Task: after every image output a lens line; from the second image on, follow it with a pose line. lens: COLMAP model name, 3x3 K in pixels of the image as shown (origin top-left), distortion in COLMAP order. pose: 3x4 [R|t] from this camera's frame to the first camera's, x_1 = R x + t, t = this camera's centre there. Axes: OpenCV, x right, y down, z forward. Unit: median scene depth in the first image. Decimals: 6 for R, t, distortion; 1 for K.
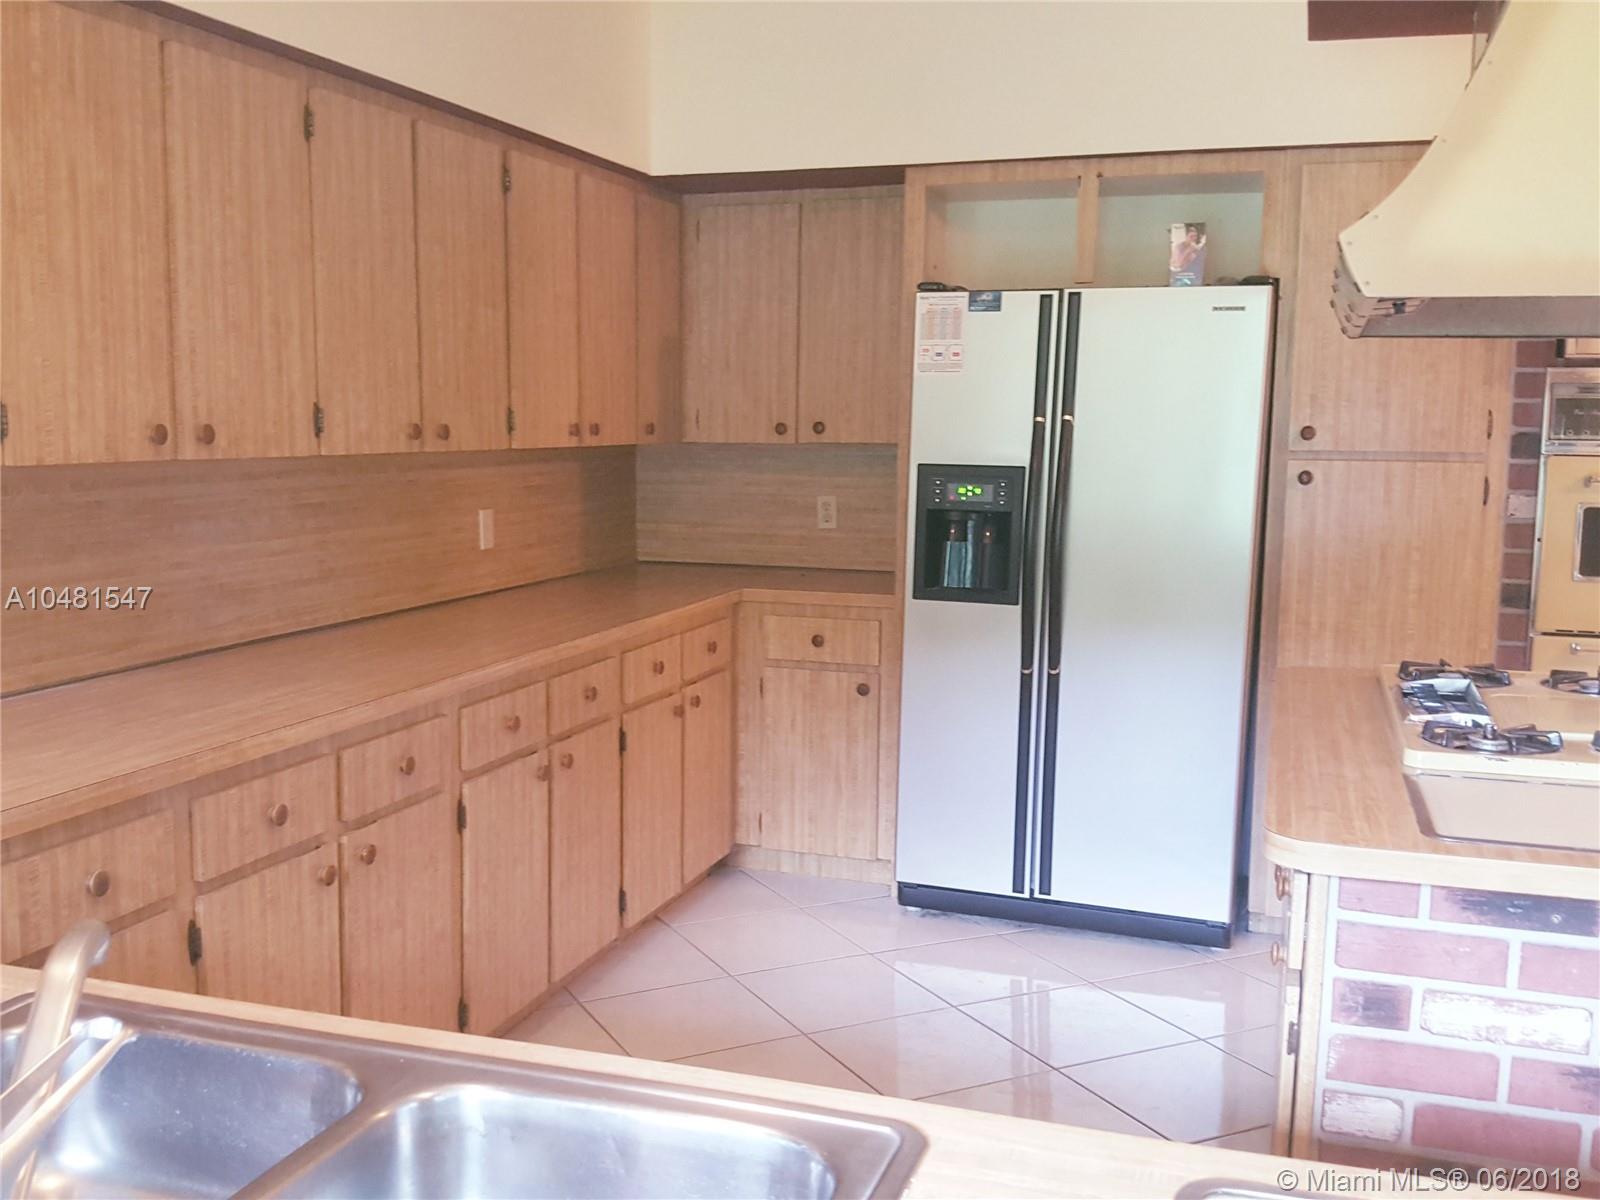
lens RADIAL K [[1585.9, 0, 801.9], [0, 1585.9, 638.4], [0, 0, 1]] dist [0.102565, -0.316579]
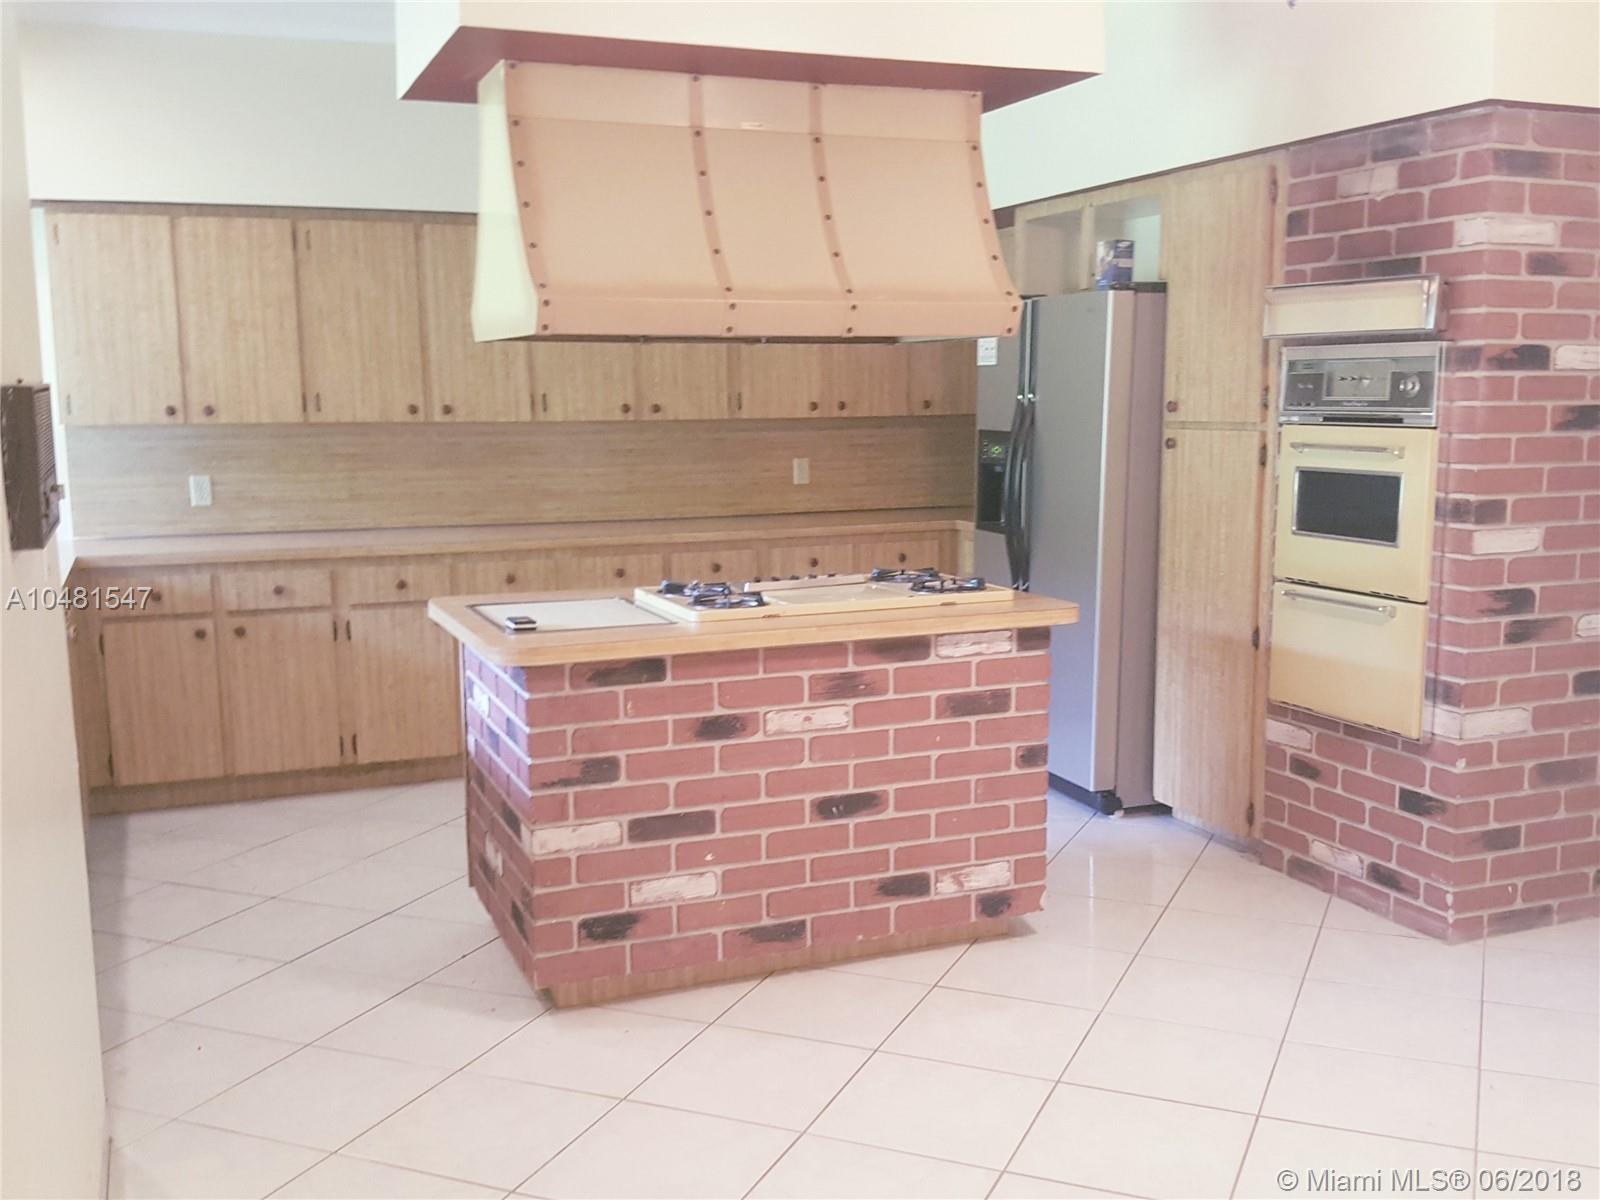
lens RADIAL K [[1585.9, 0, 801.9], [0, 1585.9, 638.4], [0, 0, 1]] dist [0.102565, -0.316579]
pose [[0.655701, 0.104820, -0.747709, 1.229227], [-0.093718, 0.993957, 0.057156, 0.006167], [0.749182, 0.032597, 0.661562, -0.019780]]
